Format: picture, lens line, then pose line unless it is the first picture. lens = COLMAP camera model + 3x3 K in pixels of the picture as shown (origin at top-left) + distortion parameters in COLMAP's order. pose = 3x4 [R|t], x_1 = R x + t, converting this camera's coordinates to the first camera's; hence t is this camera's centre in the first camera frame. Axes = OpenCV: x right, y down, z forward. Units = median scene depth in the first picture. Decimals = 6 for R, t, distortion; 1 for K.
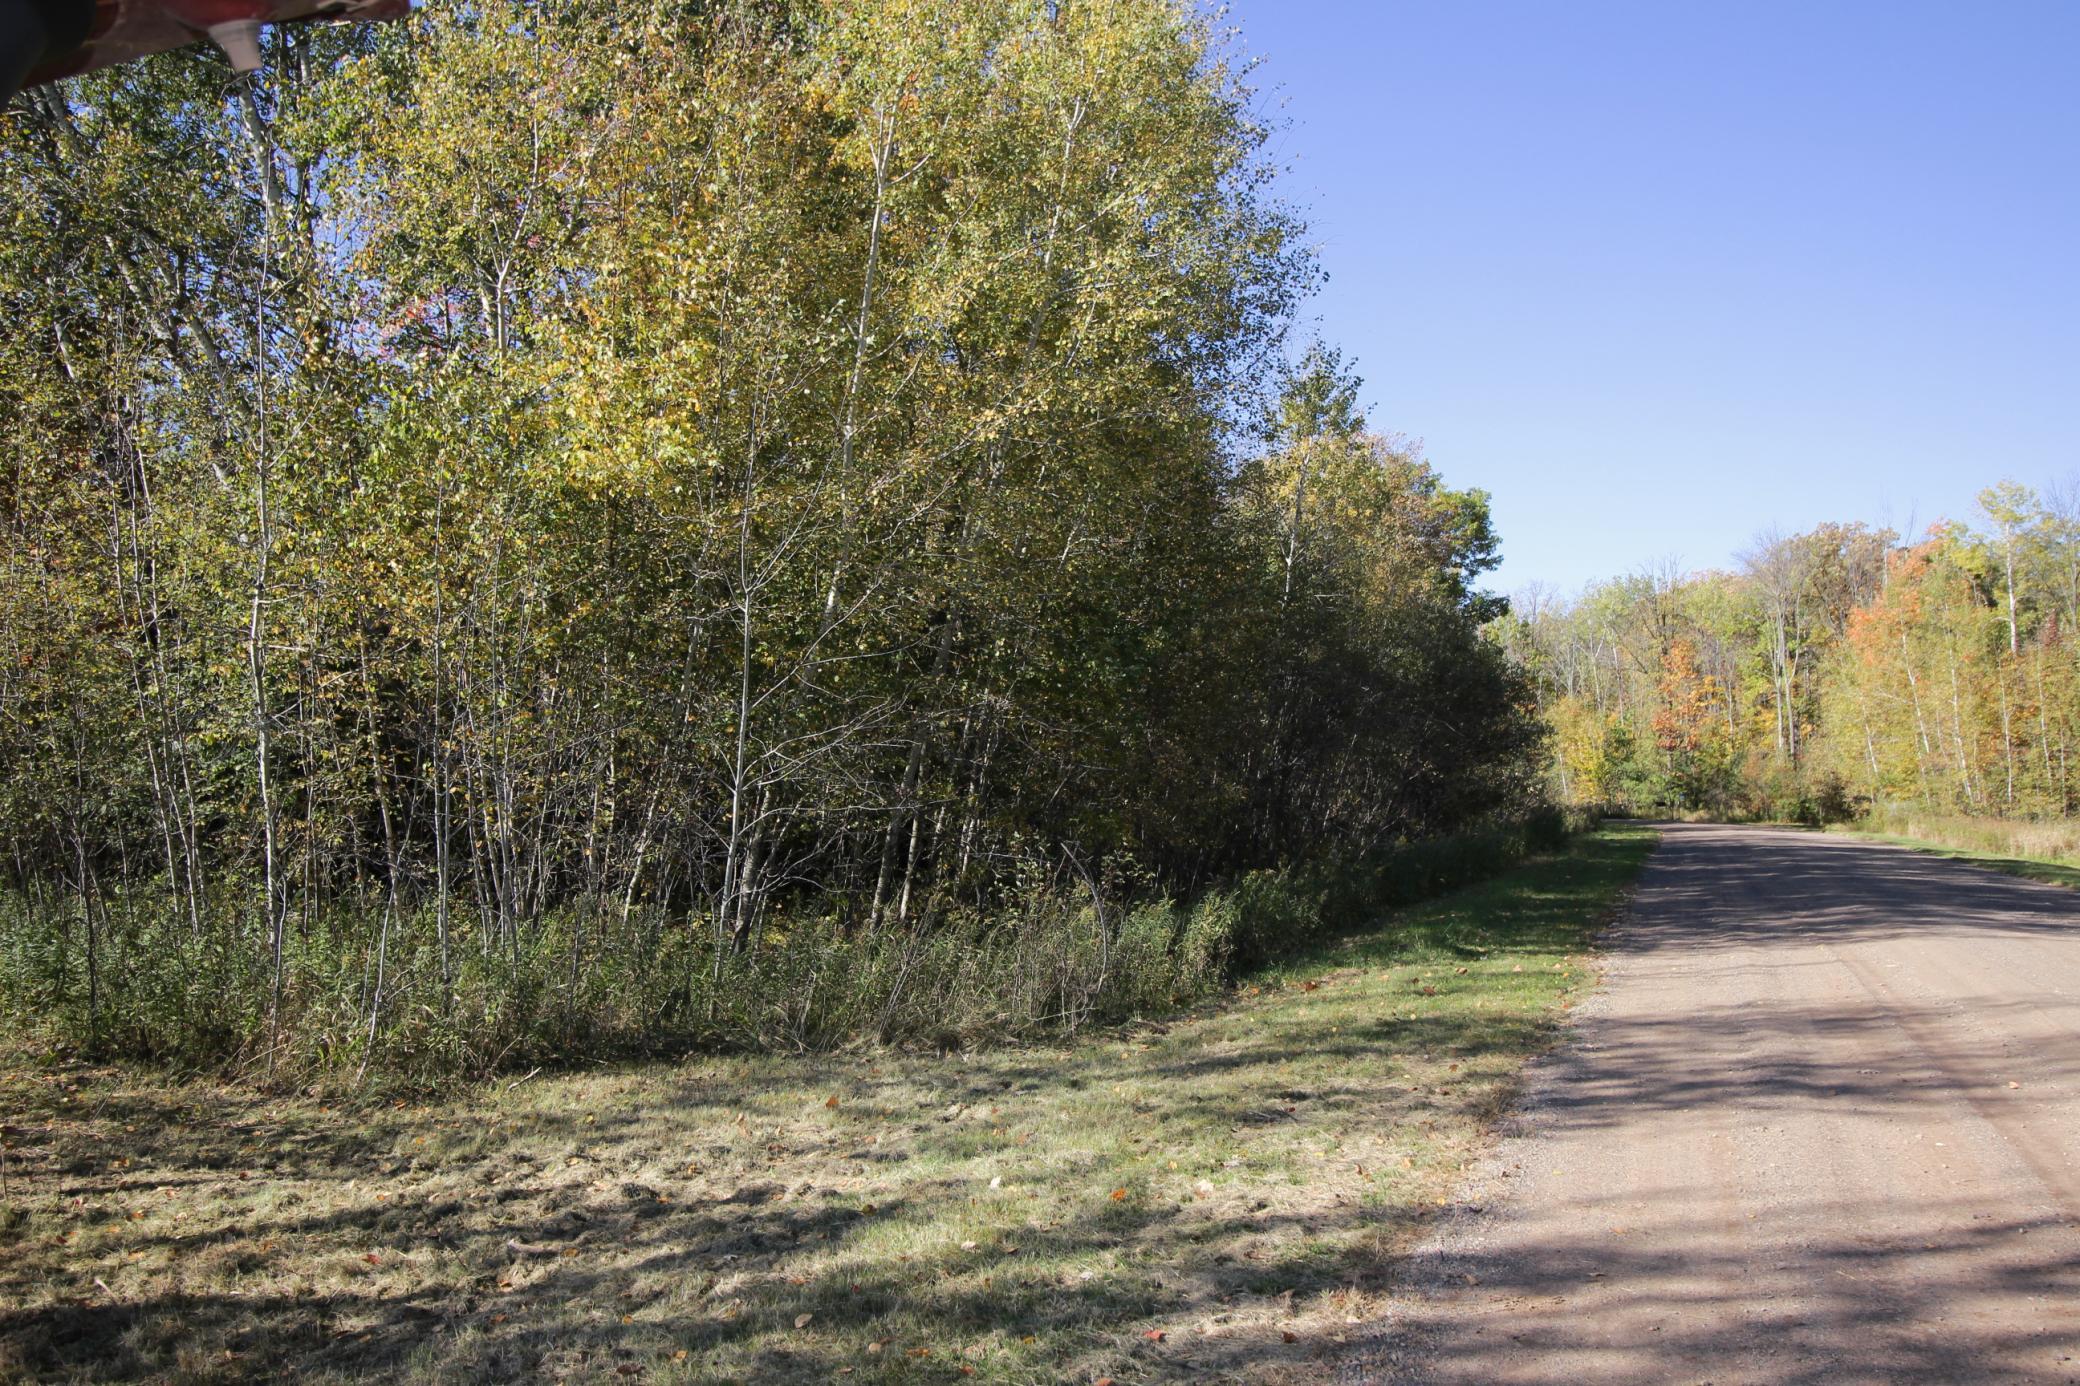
lens RADIAL K [[1584.6, 0, 1065.6], [0, 1584.6, 698.2], [0, 0, 1]] dist [0.005335, -0.006106]
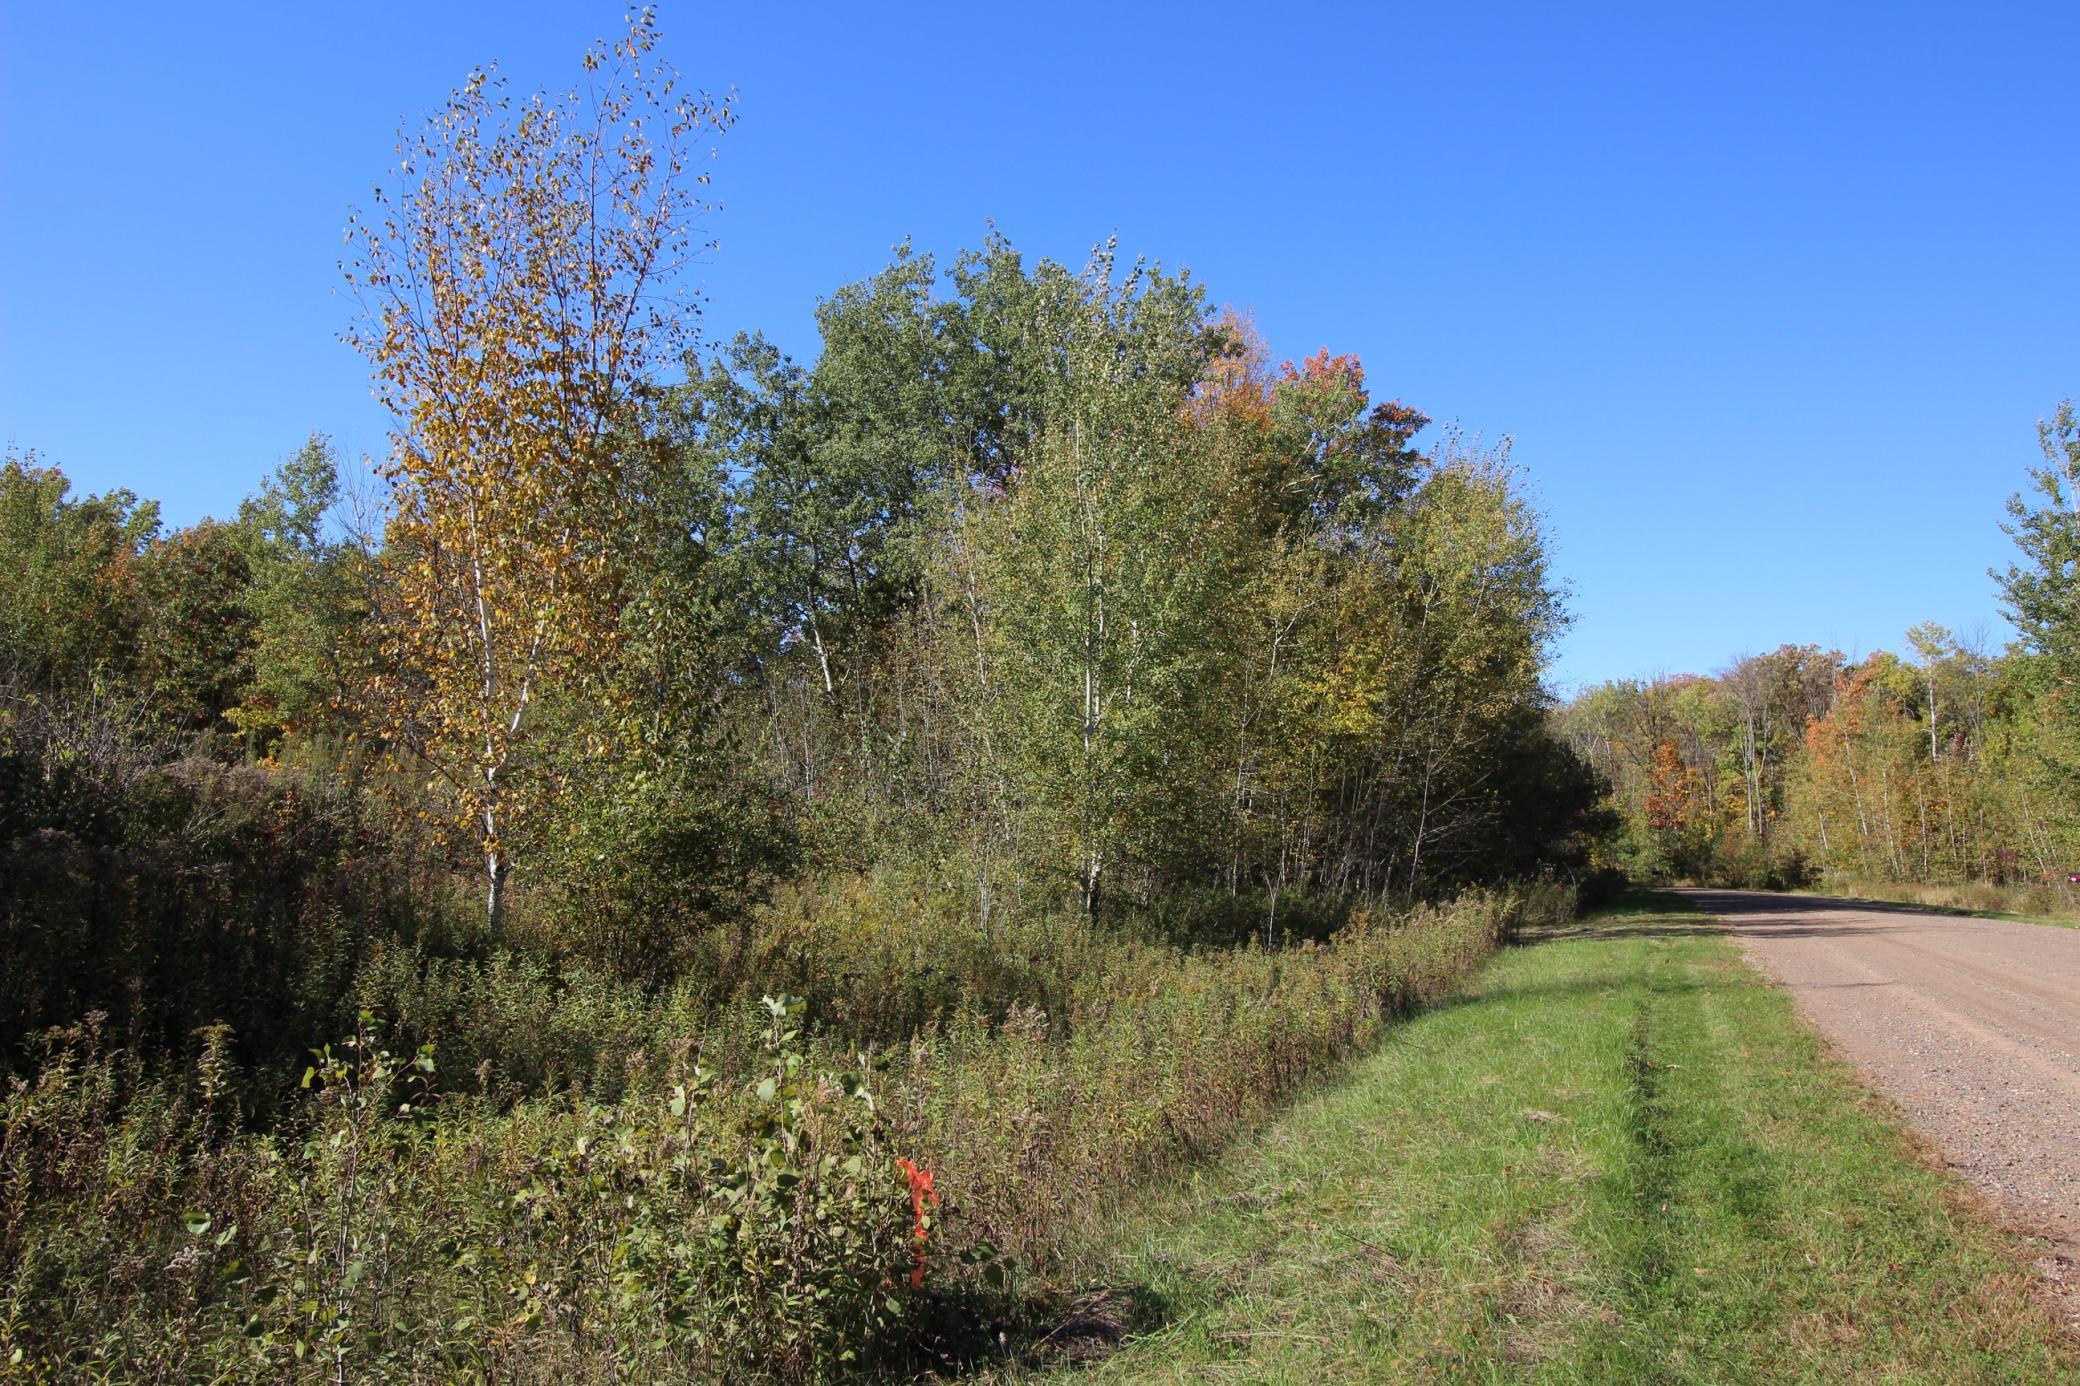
lens RADIAL K [[1550.7, 0, 1039.4], [0, 1550.7, 684.3], [0, 0, 1]] dist [-0.003932, -0.006691]
pose [[0.999834, 0.018138, -0.001553, -0.099274], [-0.018195, 0.998458, -0.052447, -0.007501], [0.000599, 0.052466, 0.998623, -0.201676]]
